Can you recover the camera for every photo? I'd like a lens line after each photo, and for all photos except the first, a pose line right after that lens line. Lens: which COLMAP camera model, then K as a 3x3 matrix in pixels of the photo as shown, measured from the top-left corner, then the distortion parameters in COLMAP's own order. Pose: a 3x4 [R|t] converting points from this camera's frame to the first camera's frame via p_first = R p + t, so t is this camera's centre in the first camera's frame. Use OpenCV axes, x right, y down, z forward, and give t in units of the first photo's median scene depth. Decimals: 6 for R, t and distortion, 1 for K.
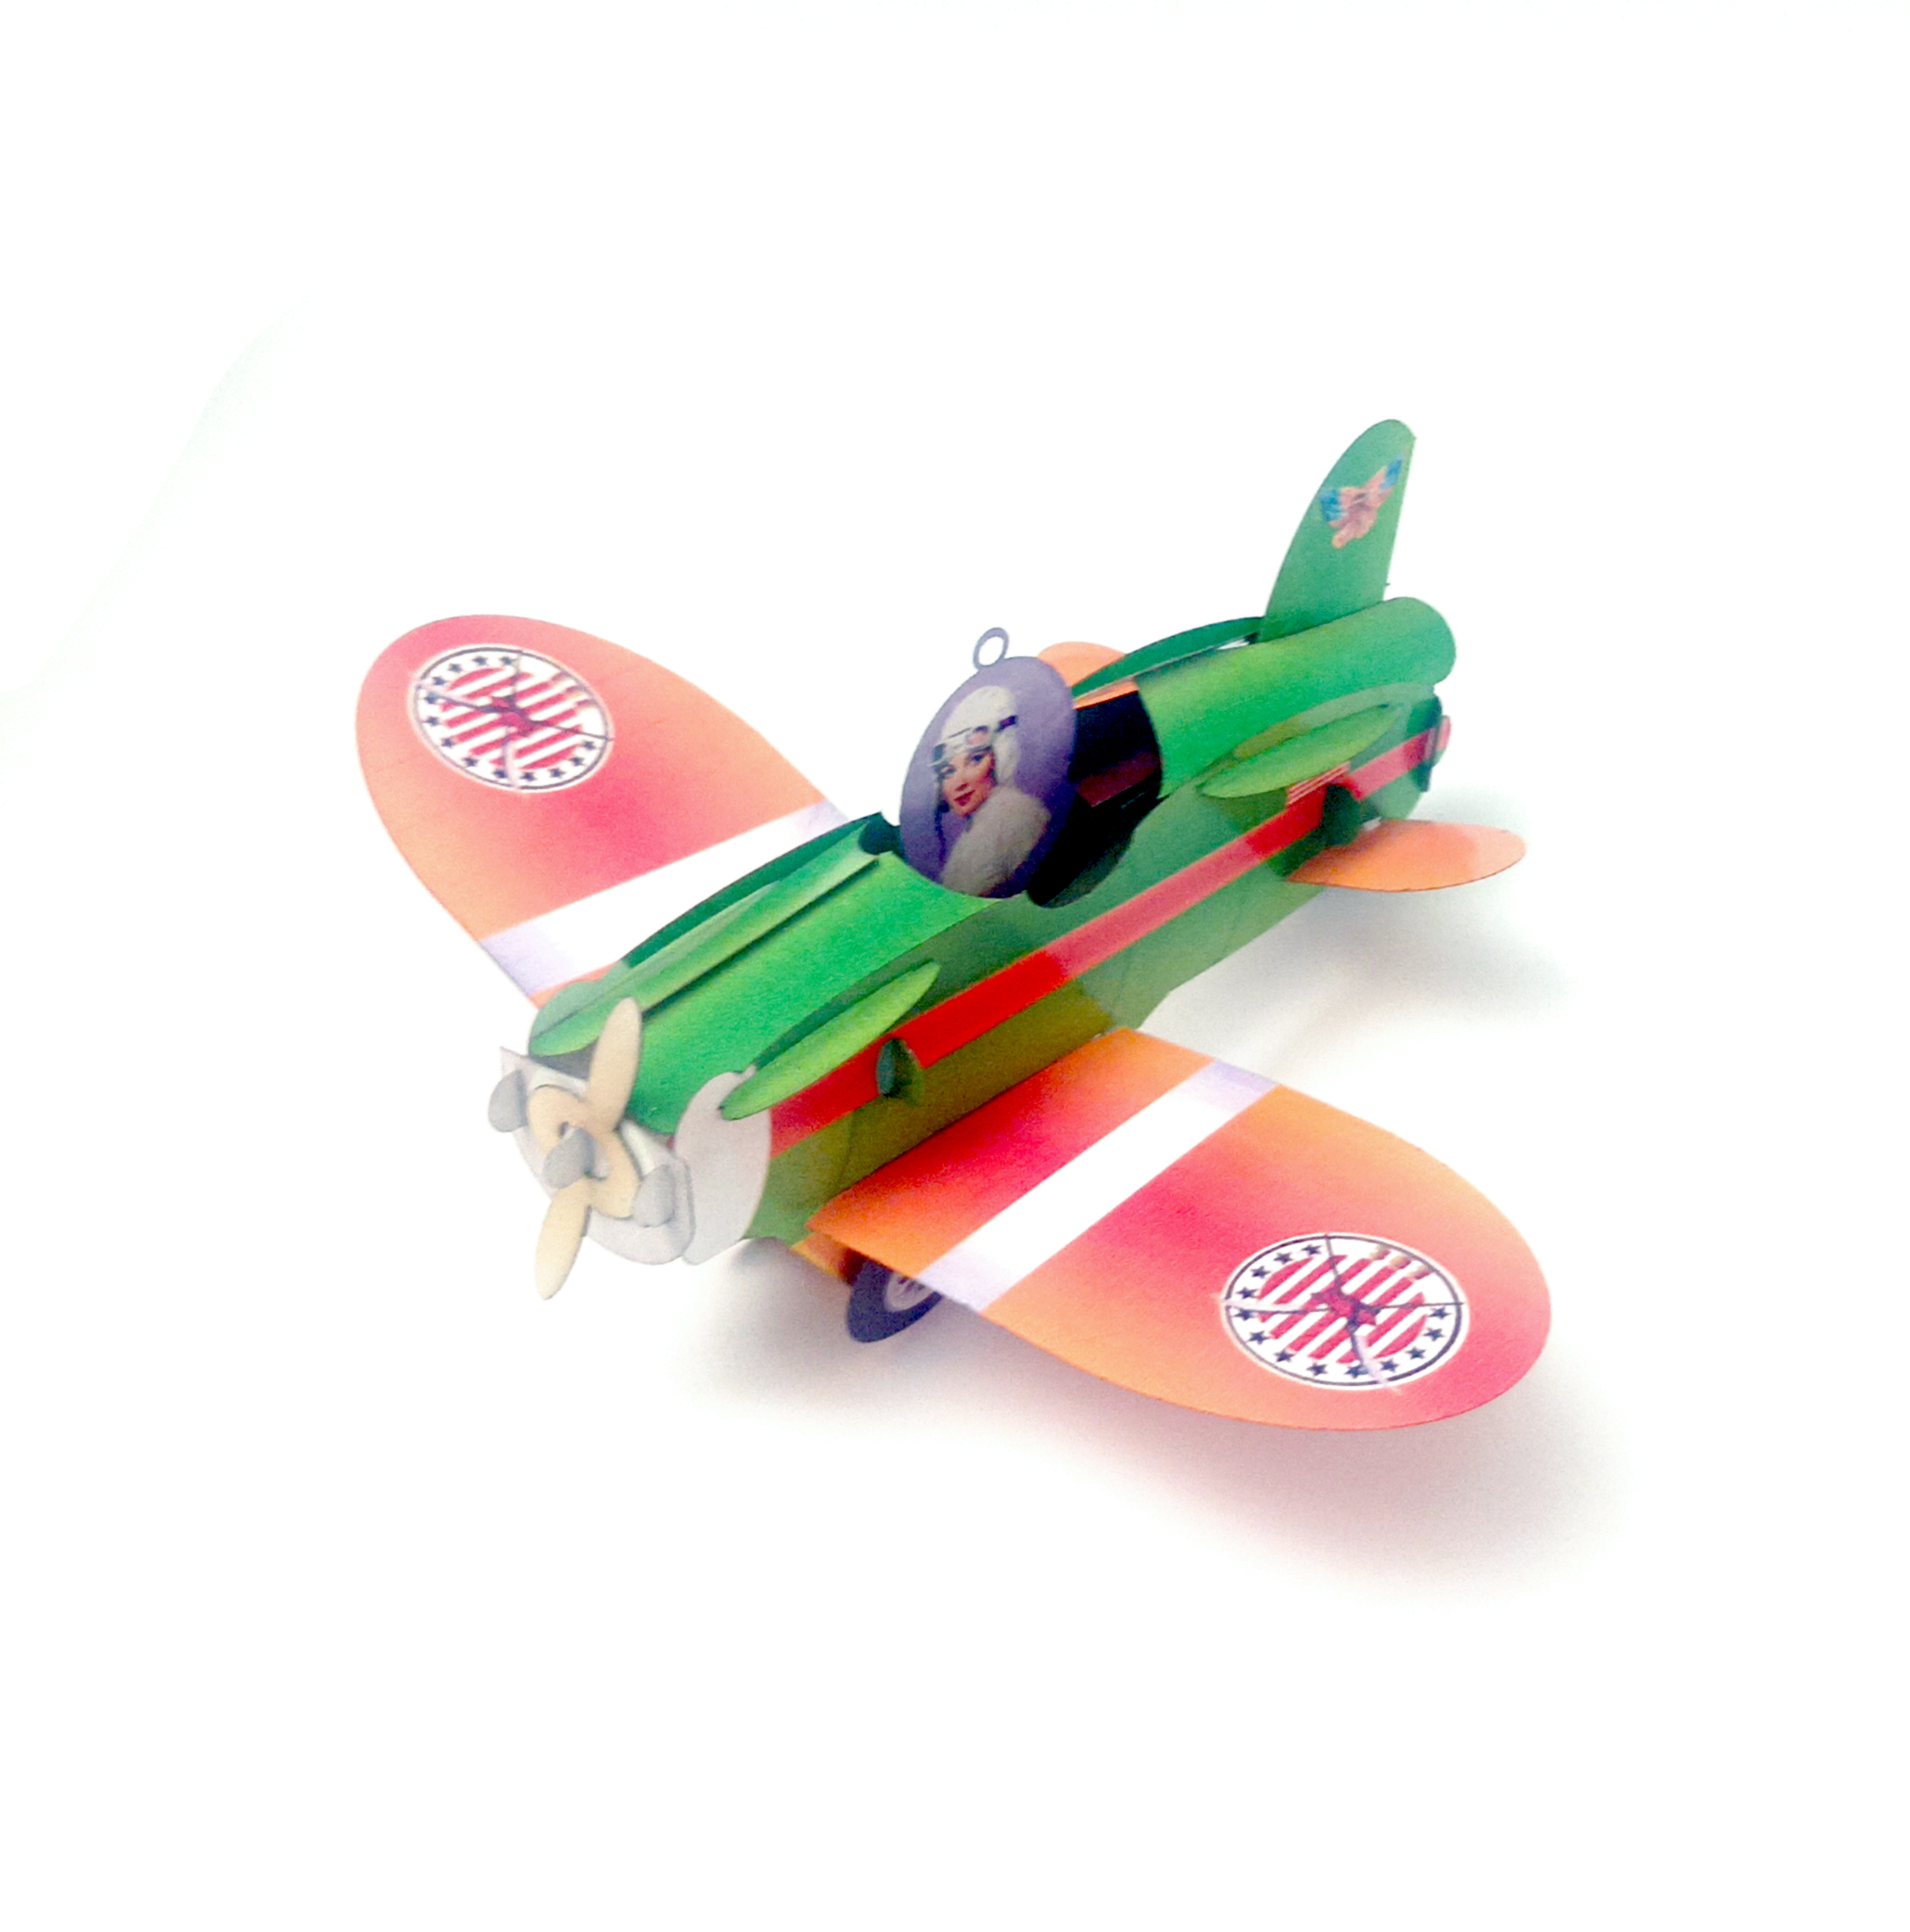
lens RADIAL K [[3030.7, 0, 1340.9], [0, 3030.7, 1036.5], [0, 0, 1]] dist [0.019305, -0.047110]
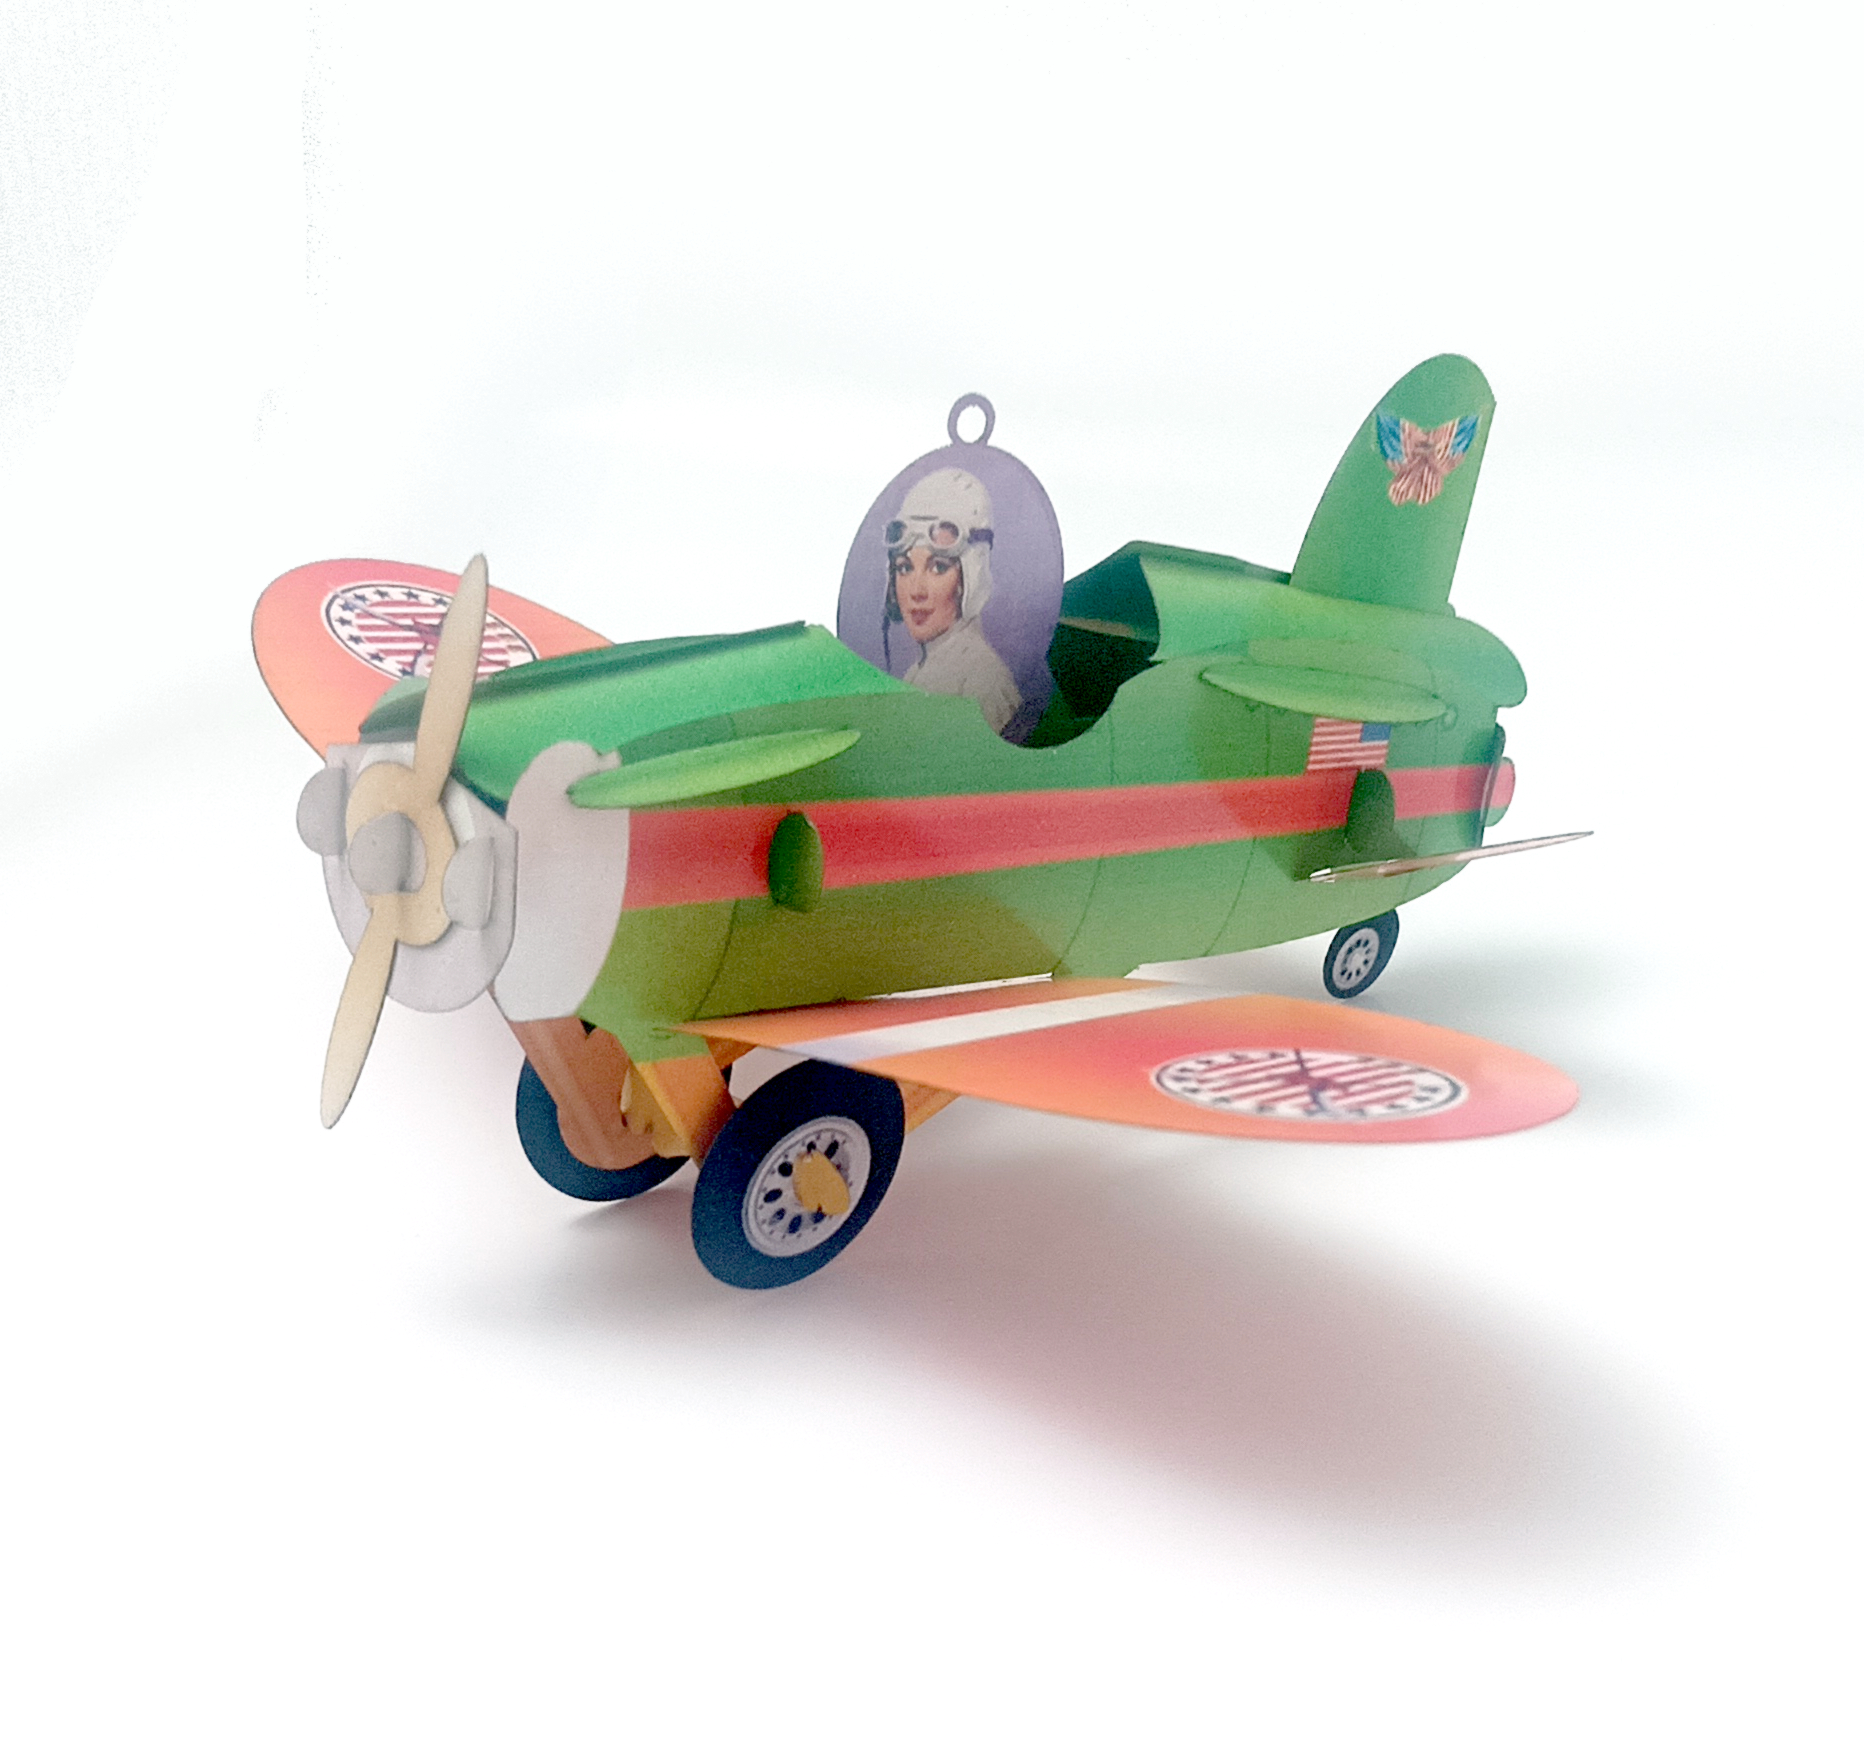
lens RADIAL K [[3281.6, 0, 1062.2], [0, 3281.6, 1236.0], [0, 0, 1]] dist [-0.002250, -0.031197]
pose [[0.988341, 0.078932, -0.130196, 0.047418], [-0.116936, 0.941155, -0.317102, 0.370553], [0.097505, 0.328630, 0.939412, 0.204795]]
